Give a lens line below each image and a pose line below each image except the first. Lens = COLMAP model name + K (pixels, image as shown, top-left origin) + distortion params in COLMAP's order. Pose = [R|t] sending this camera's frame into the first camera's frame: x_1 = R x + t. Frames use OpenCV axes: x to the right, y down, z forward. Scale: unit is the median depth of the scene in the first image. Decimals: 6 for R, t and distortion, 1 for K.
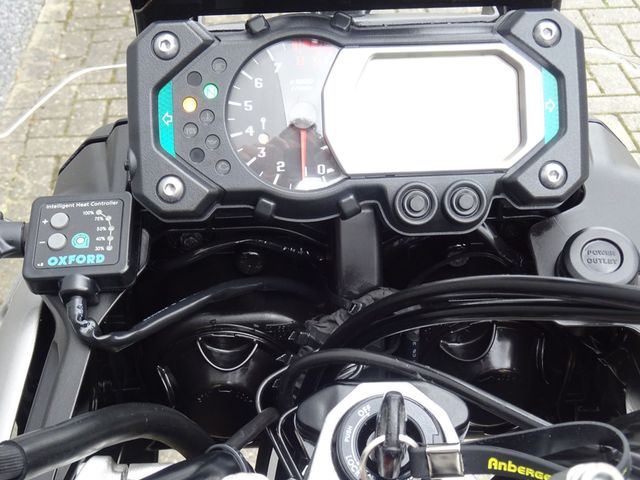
lens RADIAL K [[997.0, 0, 320.5], [0, 997.0, 238.9], [0, 0, 1]] dist [-0.053877, 0.000000]
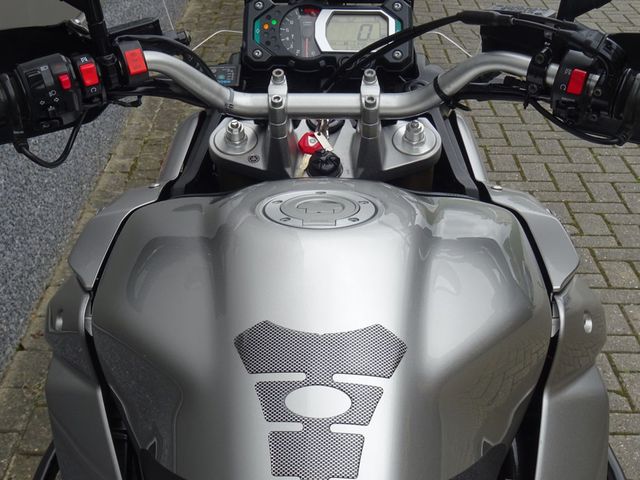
lens RADIAL K [[1266.4, 0, 319.8], [0, 1266.4, 239.7], [0, 0, 1]] dist [0.032550, 0.000000]
pose [[0.997285, 0.044115, -0.058969, 0.247783], [-0.057299, 0.967826, -0.245009, 1.278794], [0.046263, 0.247722, 0.967726, -2.226506]]
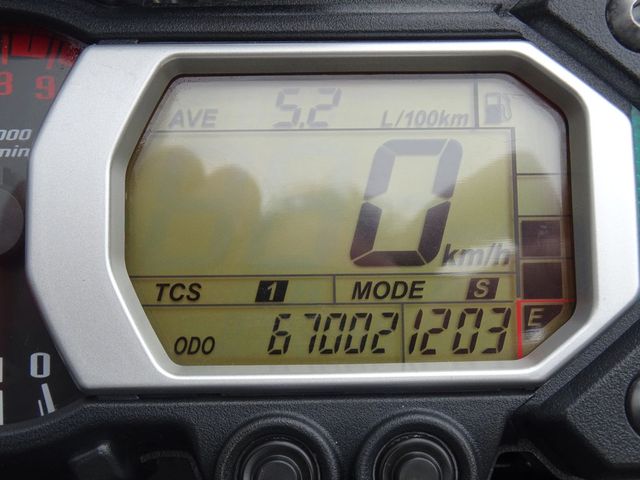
lens RADIAL K [[997.0, 0, 320.2], [0, 997.0, 241.2], [0, 0, 1]] dist [-0.053877, 0.000000]
pose [[0.999215, 0.018916, -0.034810, 0.120686], [-0.022609, 0.993791, -0.108943, -0.079141], [0.032533, 0.109644, 0.993438, 0.635083]]
